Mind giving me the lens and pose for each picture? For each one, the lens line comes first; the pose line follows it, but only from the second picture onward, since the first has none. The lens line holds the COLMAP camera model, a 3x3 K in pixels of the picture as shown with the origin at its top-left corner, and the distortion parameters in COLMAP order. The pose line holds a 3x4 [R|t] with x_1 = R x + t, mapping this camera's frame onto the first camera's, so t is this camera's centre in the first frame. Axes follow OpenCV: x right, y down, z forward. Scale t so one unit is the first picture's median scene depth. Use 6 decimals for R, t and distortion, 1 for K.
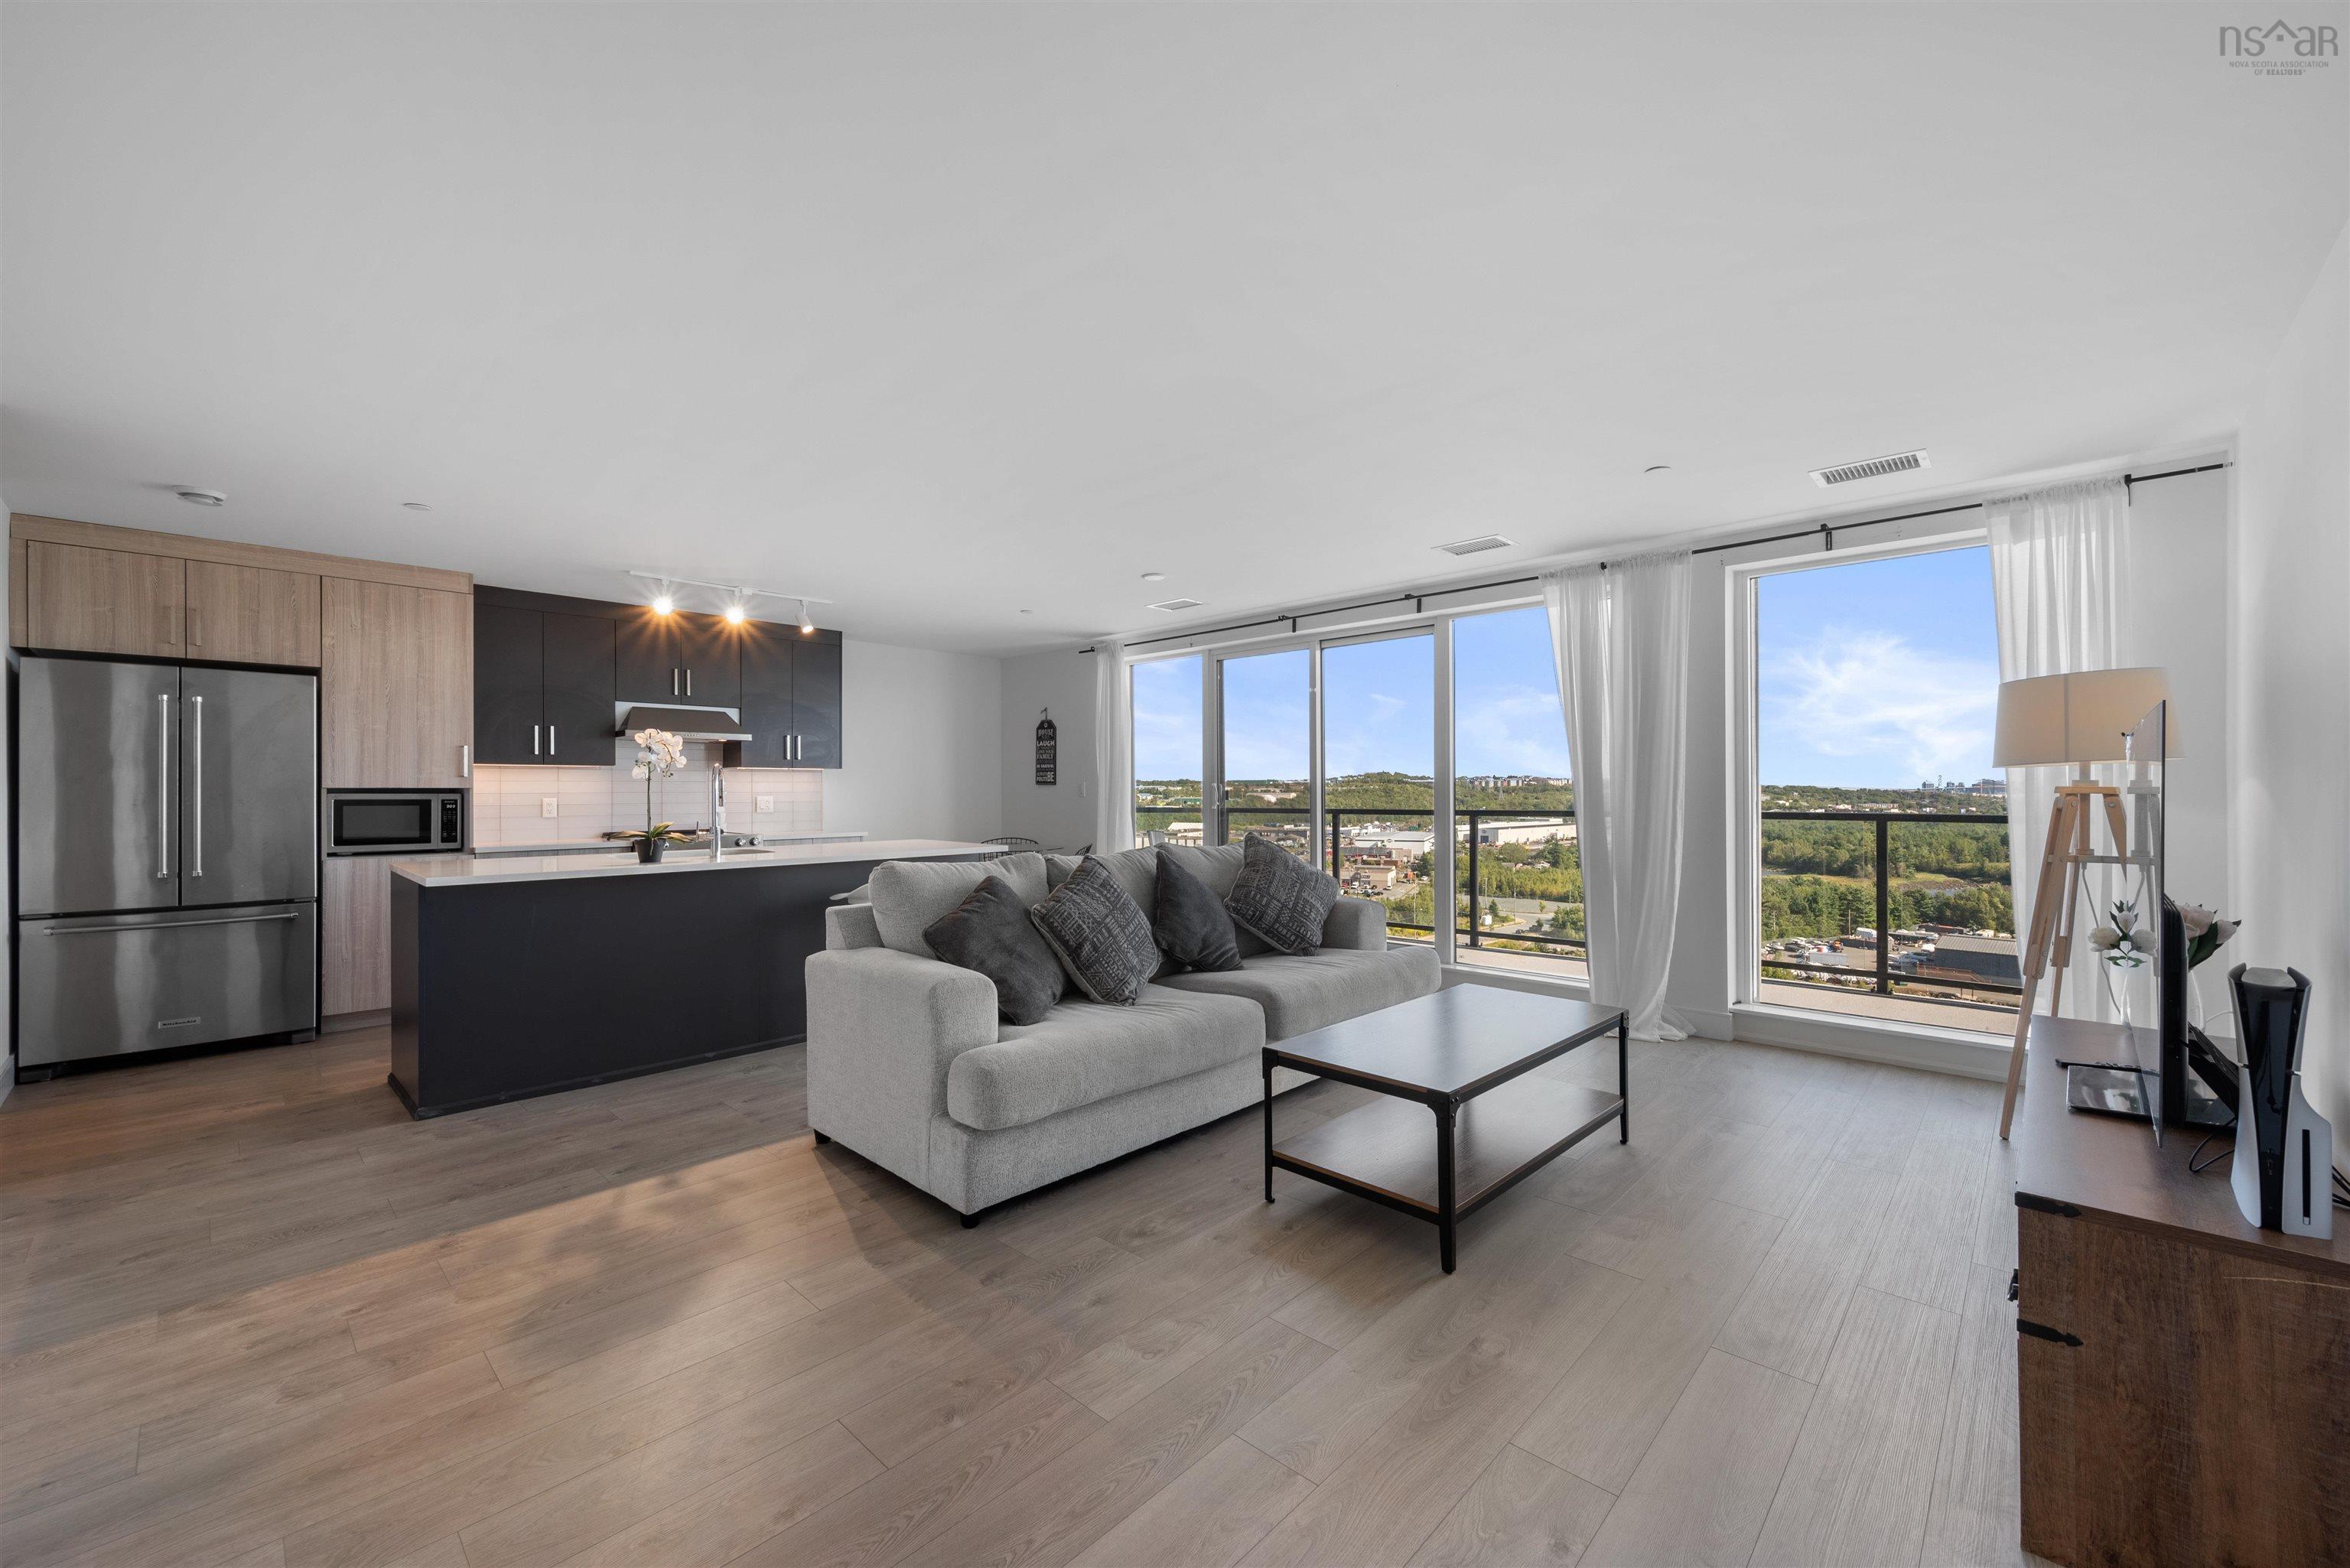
lens RADIAL K [[917.6, 0, 1175.0], [0, 917.6, 784.0], [0, 0, 1]] dist [-0.000994, 0.000005]
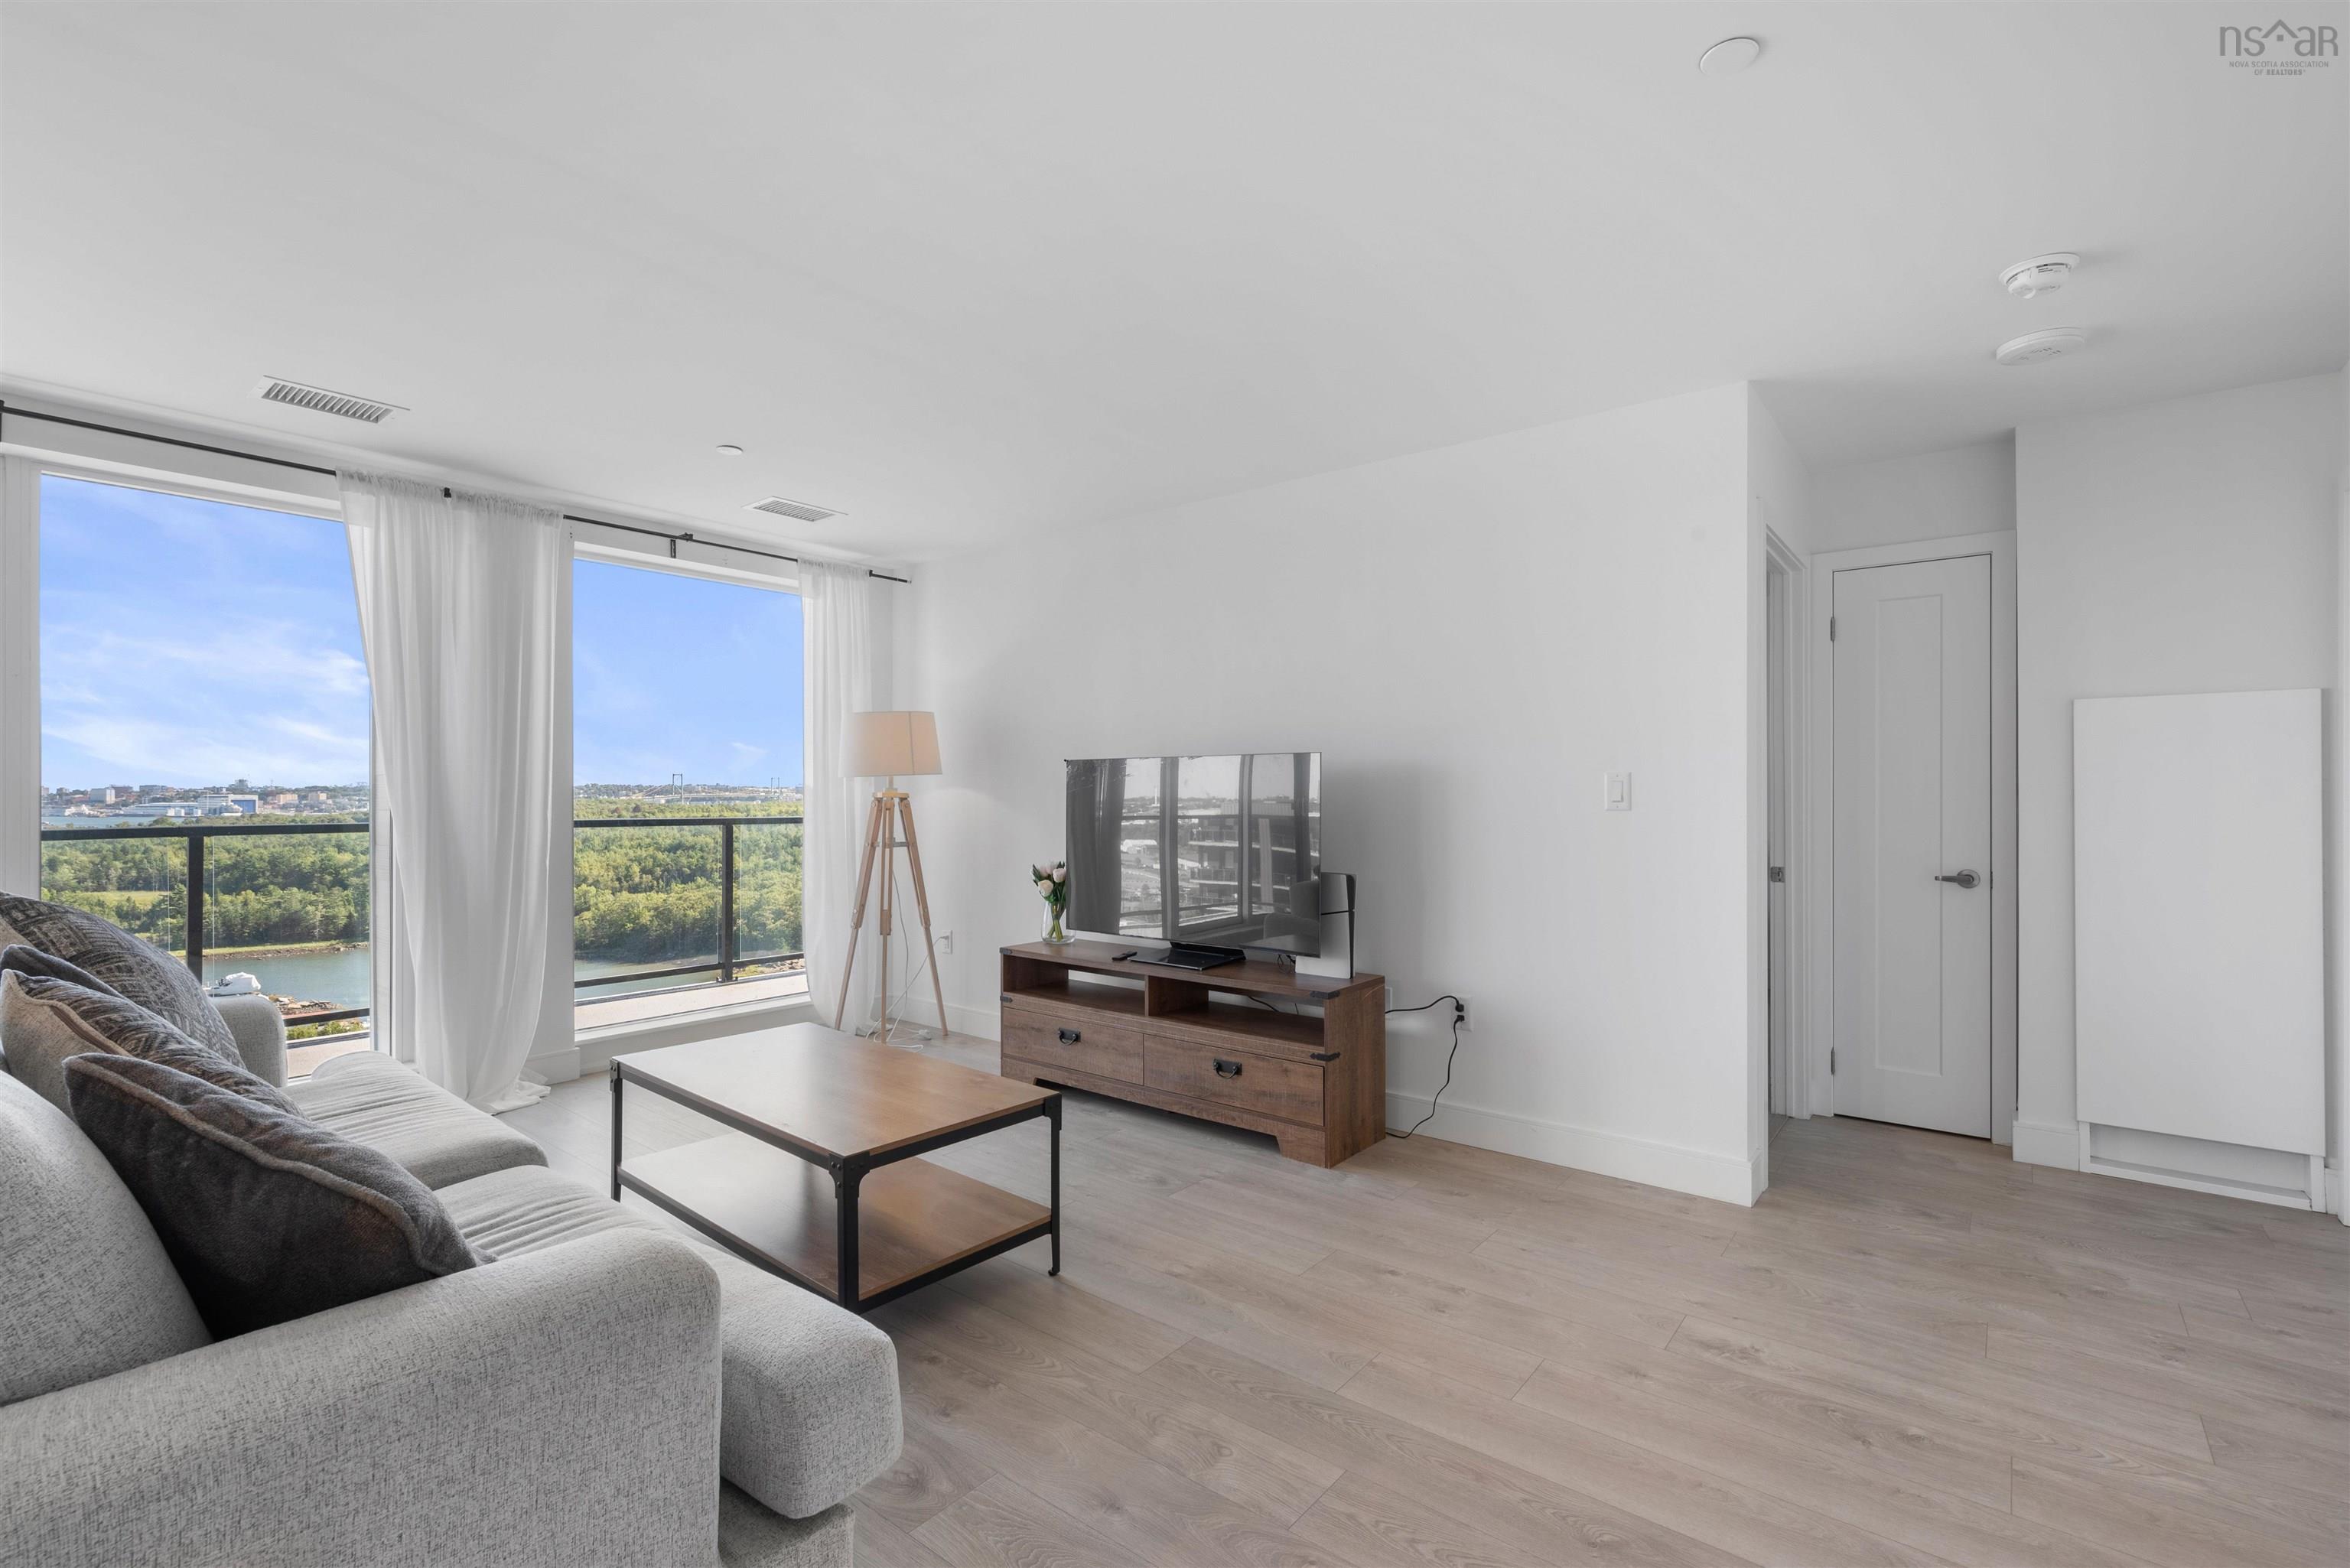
lens RADIAL K [[1049.6, 0, 1175.0], [0, 1049.6, 784.0], [0, 0, 1]] dist [0.025846, 0.000150]
pose [[-0.087464, 0.010277, 0.996115, -0.394199], [-0.009560, 0.999892, -0.011156, 0.001325], [-0.996122, -0.010499, -0.087356, 0.437493]]
